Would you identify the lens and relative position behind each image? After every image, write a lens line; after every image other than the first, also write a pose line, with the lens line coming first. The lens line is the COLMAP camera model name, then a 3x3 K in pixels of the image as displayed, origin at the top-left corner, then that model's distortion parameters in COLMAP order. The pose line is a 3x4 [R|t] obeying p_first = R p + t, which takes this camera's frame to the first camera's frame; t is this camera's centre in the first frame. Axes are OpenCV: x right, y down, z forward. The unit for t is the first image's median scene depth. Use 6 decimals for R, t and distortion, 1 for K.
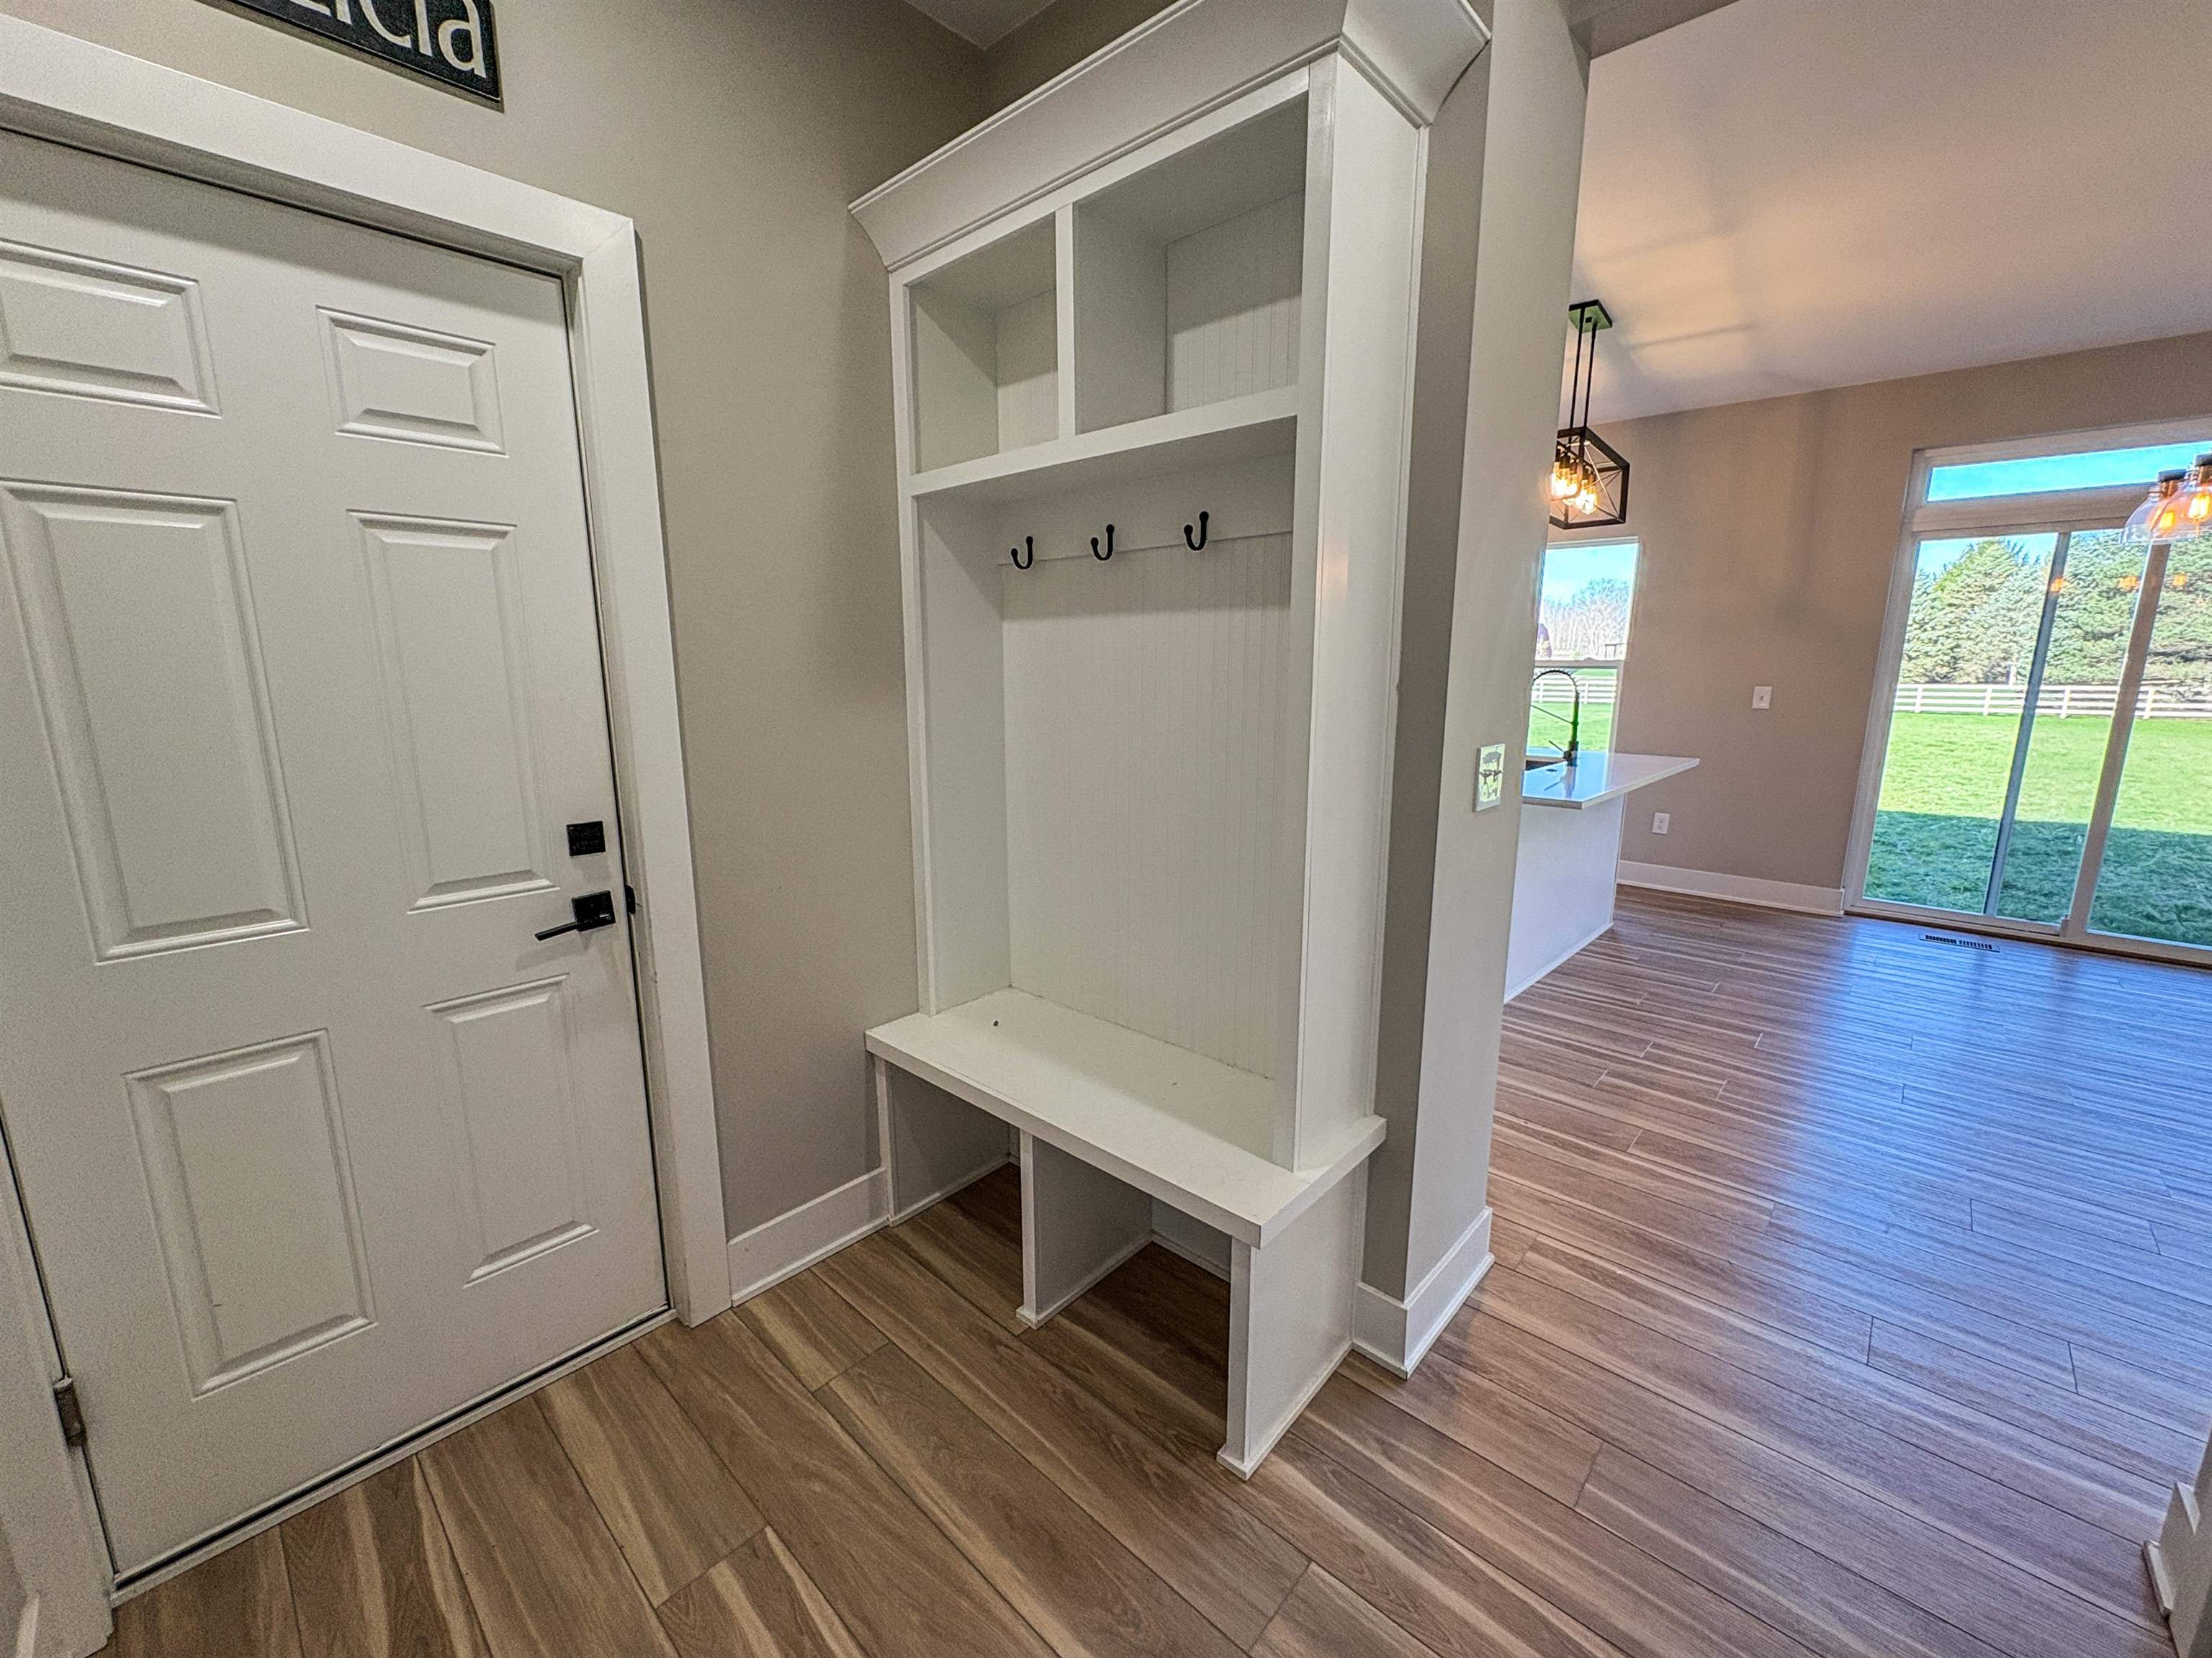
lens RADIAL K [[896.1, 0, 1106.0], [0, 896.1, 829.0], [0, 0, 1]] dist [-0.000900, 0.000054]
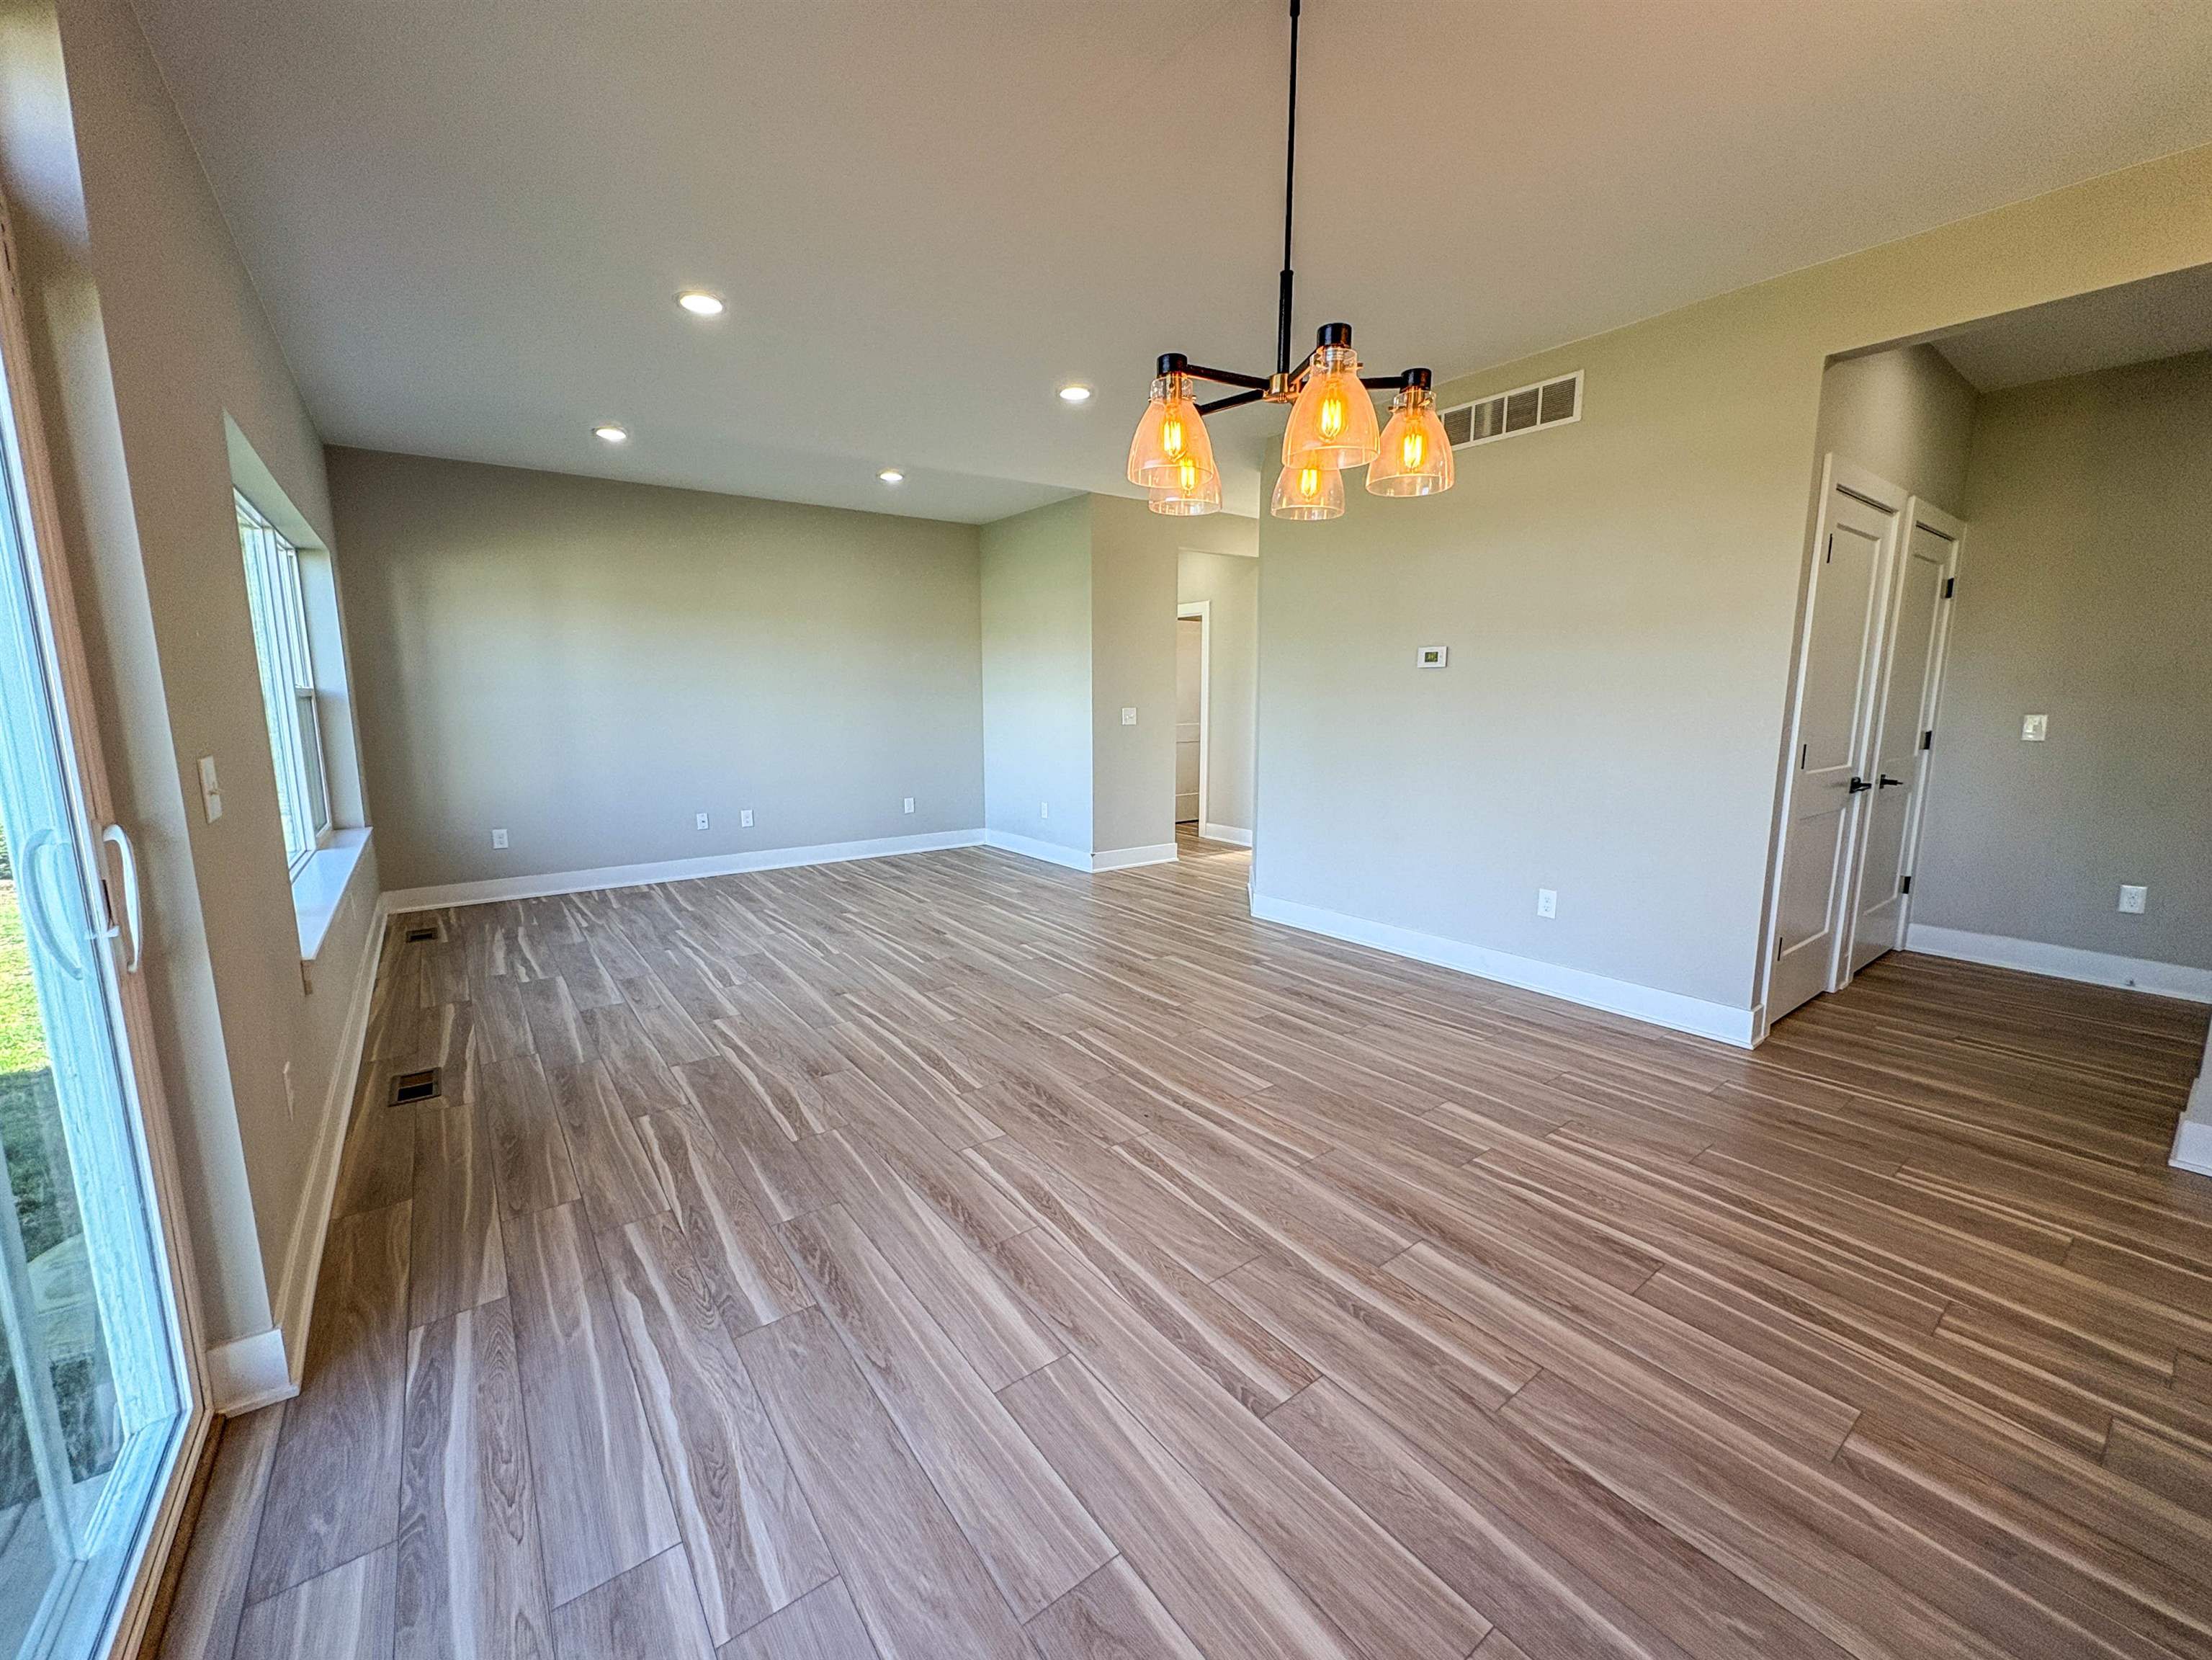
lens RADIAL K [[887.6, 0, 1102.2], [0, 887.6, 830.7], [0, 0, 1]] dist [-0.000113, -0.000079]
pose [[-0.983538, -0.028444, 0.178449, 0.864301], [0.035419, 0.938033, 0.344732, -0.208785], [-0.177197, 0.345377, -0.921583, 1.154222]]
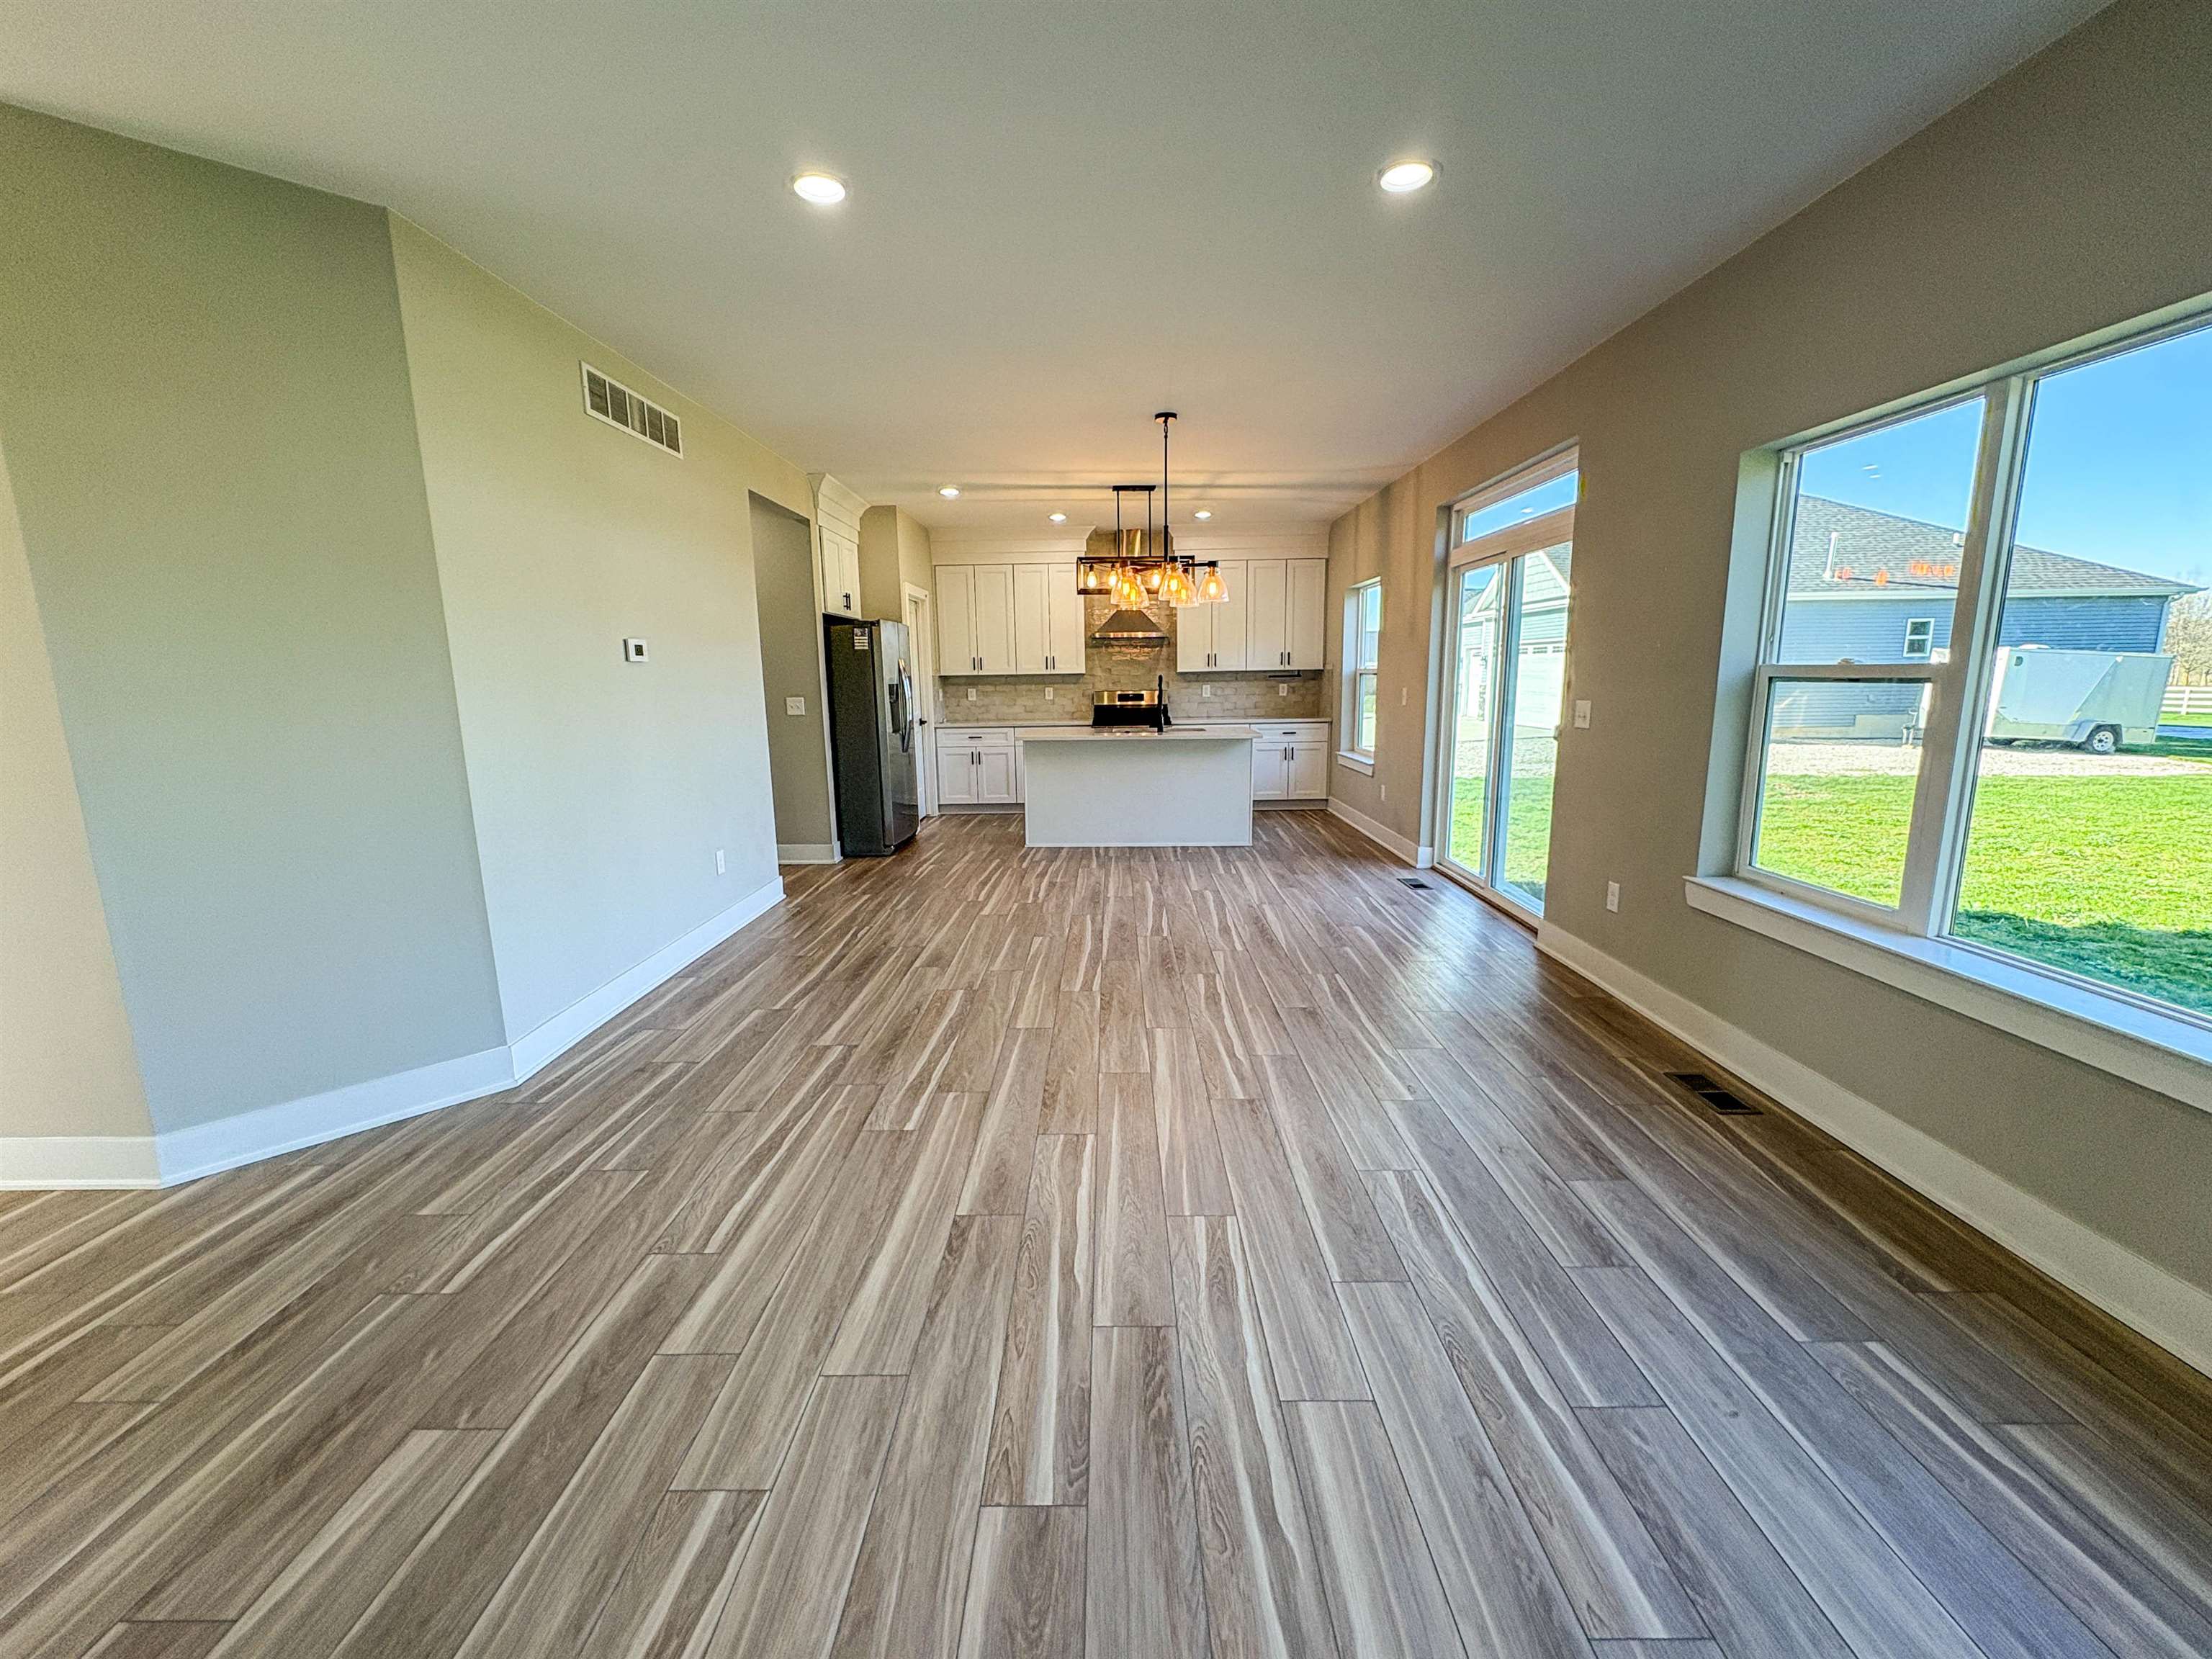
lens RADIAL K [[887.5, 0, 1102.2], [0, 887.5, 830.2], [0, 0, 1]] dist [-0.000113, -0.000079]
pose [[0.672667, 0.118308, -0.730426, 1.744092], [-0.130957, 0.990587, 0.039844, 0.064910], [0.728264, 0.068853, 0.681829, -0.236652]]
